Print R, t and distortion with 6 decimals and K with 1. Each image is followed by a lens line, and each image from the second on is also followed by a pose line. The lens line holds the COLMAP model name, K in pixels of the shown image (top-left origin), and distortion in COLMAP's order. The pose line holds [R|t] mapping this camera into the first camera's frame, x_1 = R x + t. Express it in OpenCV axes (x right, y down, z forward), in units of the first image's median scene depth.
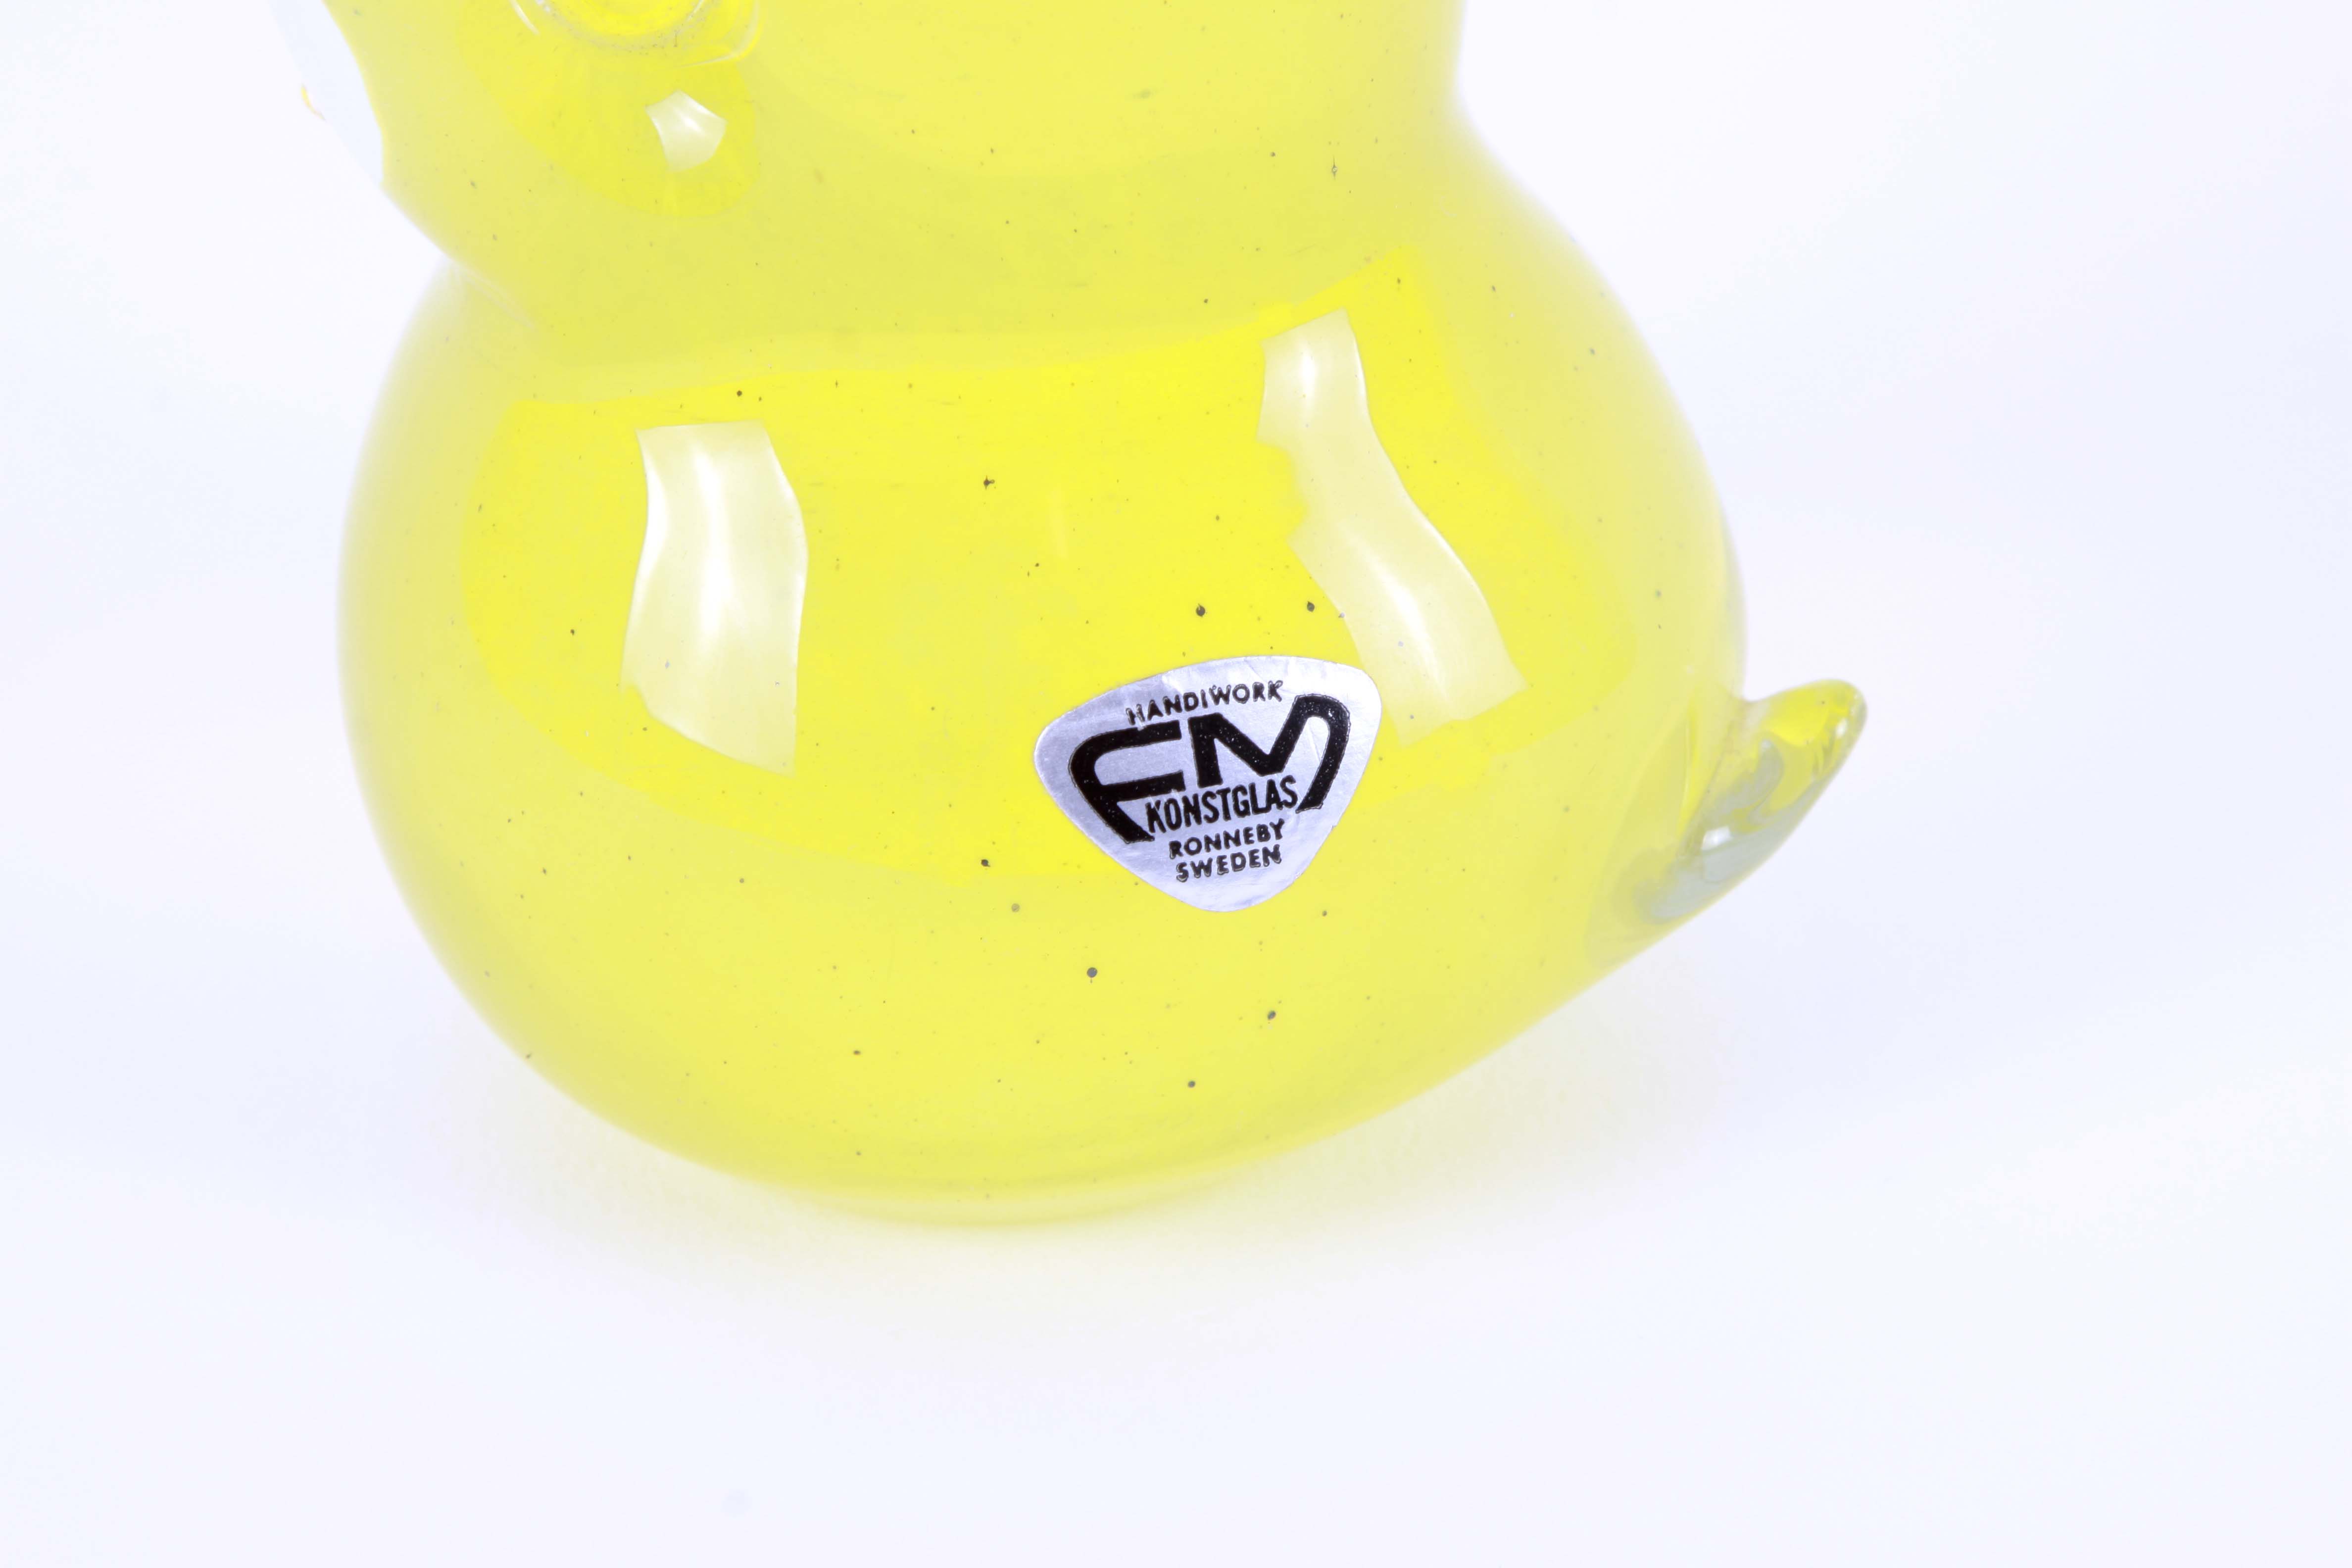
lens RADIAL K [[11400.9, 0, 1175.7], [0, 11400.9, 785.2], [0, 0, 1]] dist [0.456148, 0.000000]
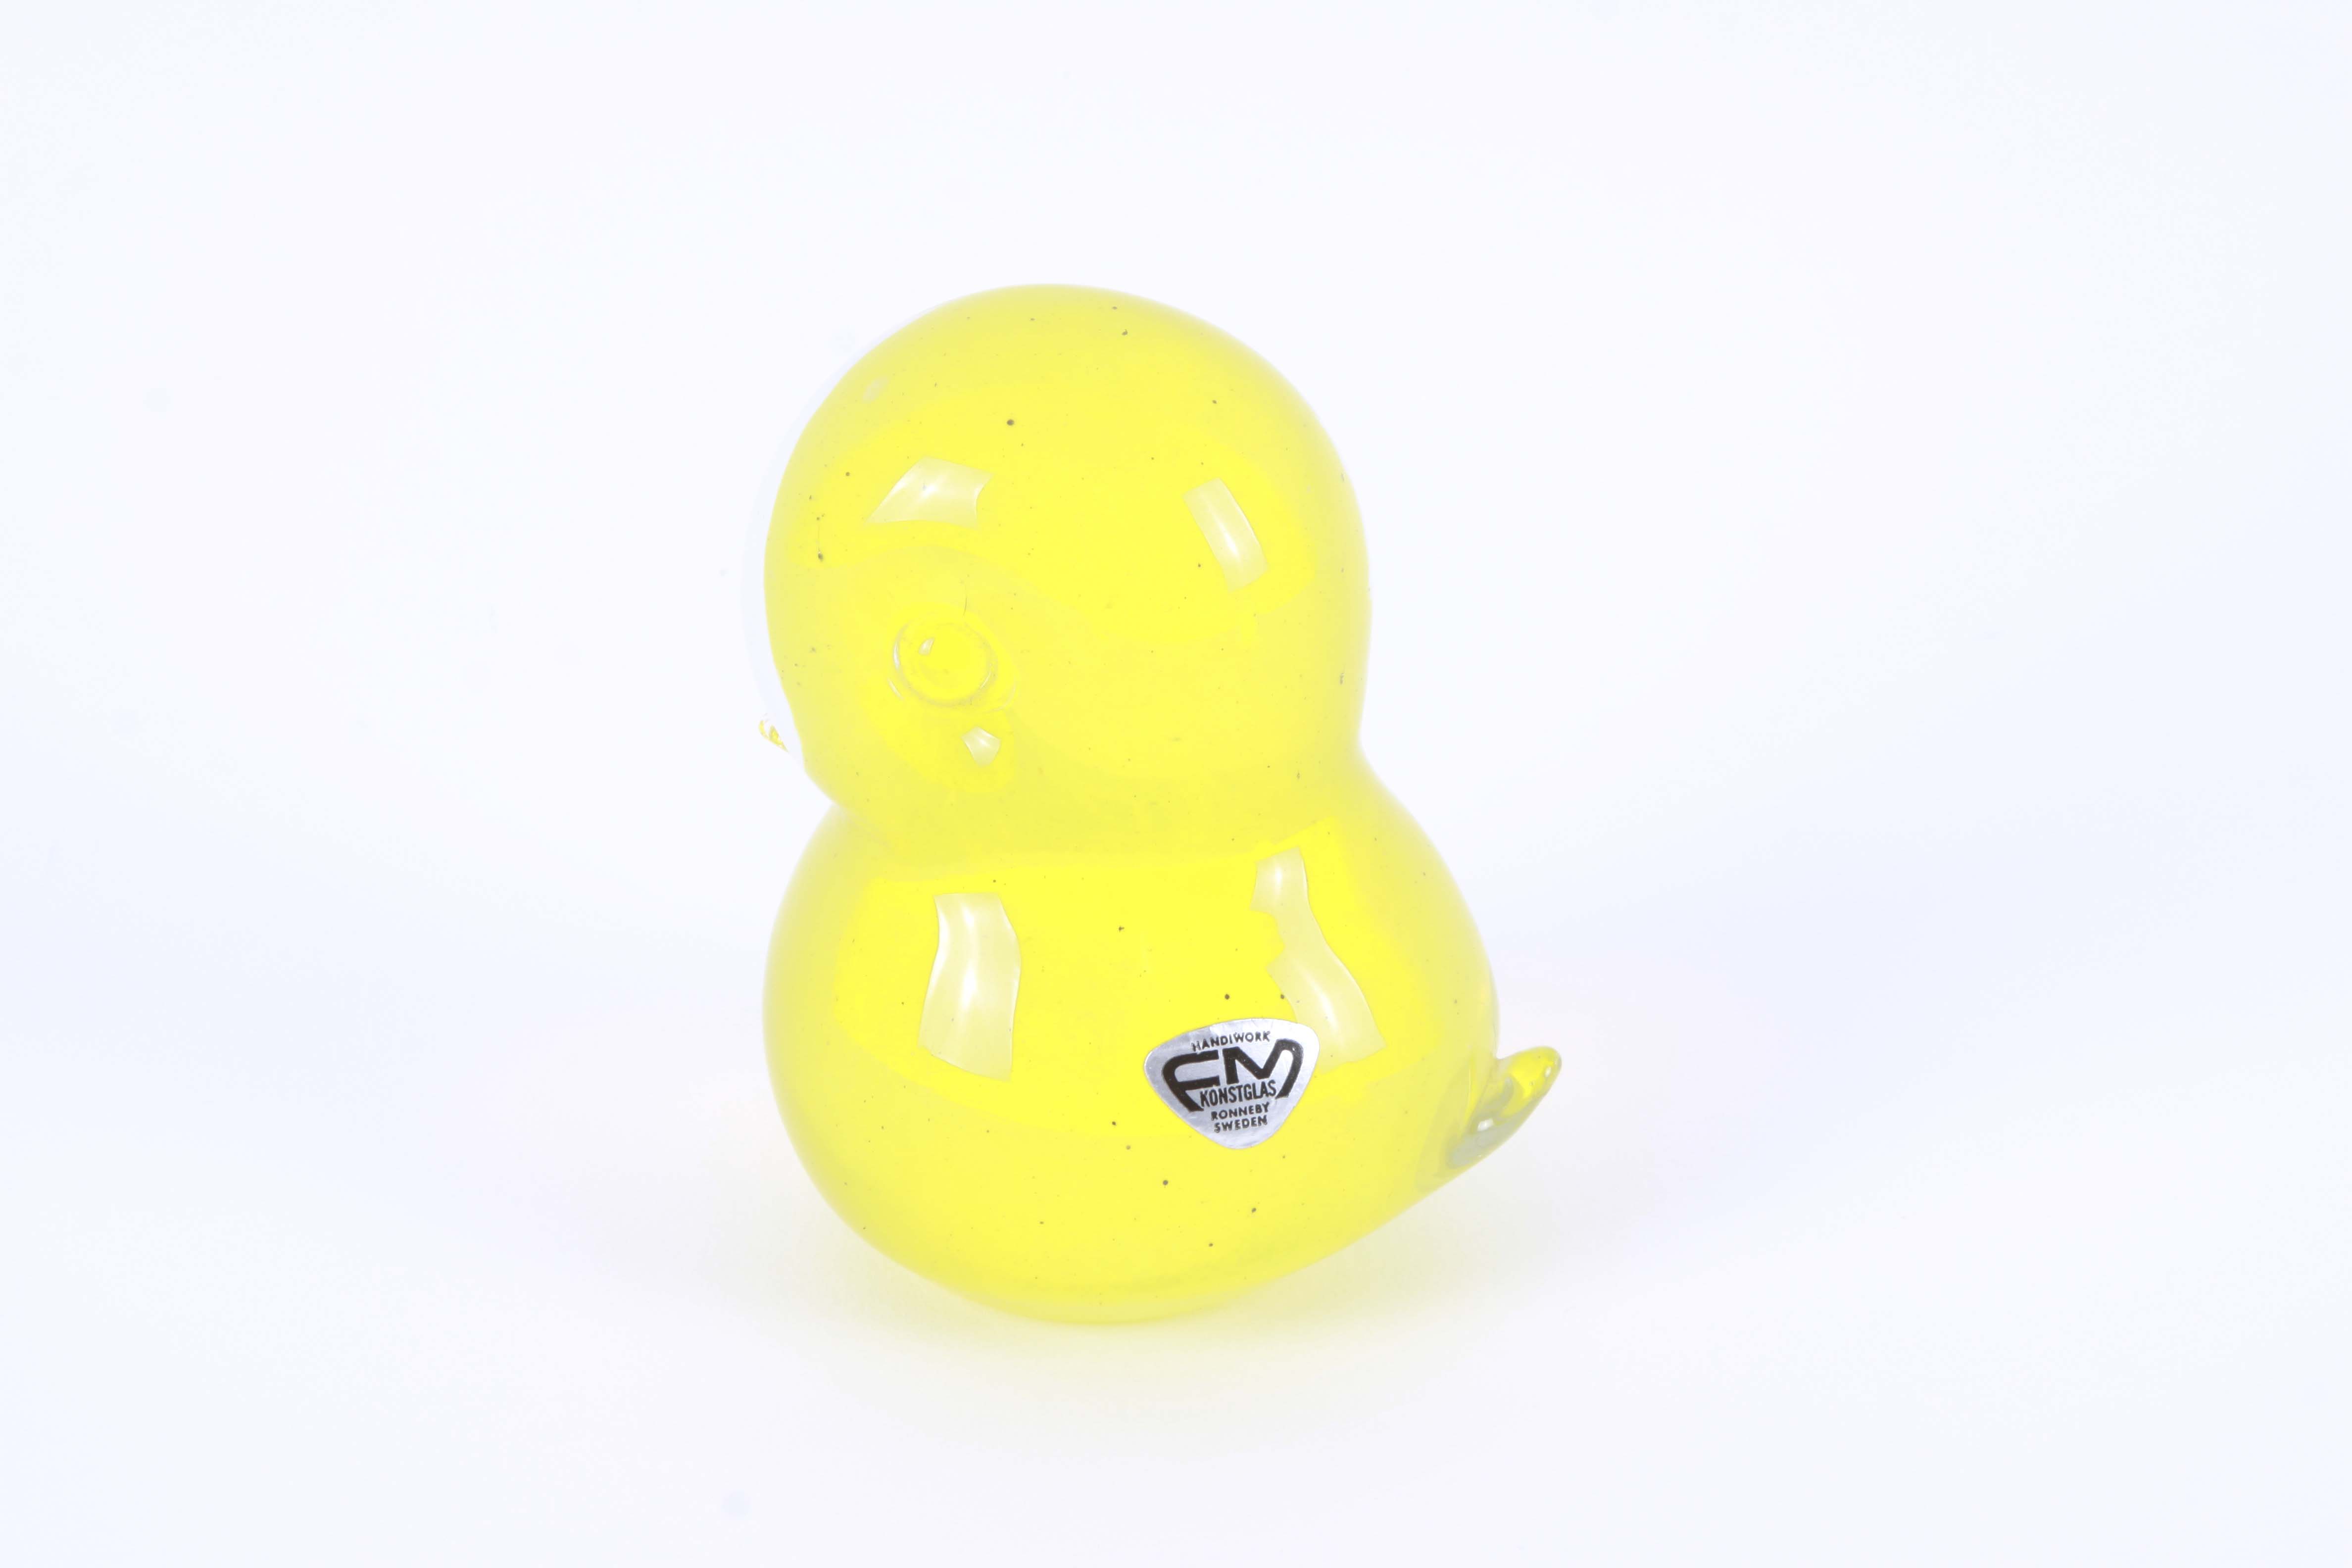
lens RADIAL K [[8802.4, 0, 1176.2], [0, 8802.4, 784.3], [0, 0, 1]] dist [-0.736900, 0.000000]
pose [[0.999465, 0.021332, 0.024793, -0.045319], [-0.019717, 0.997777, -0.063650, 0.045173], [-0.026096, 0.063127, 0.997664, -0.514889]]
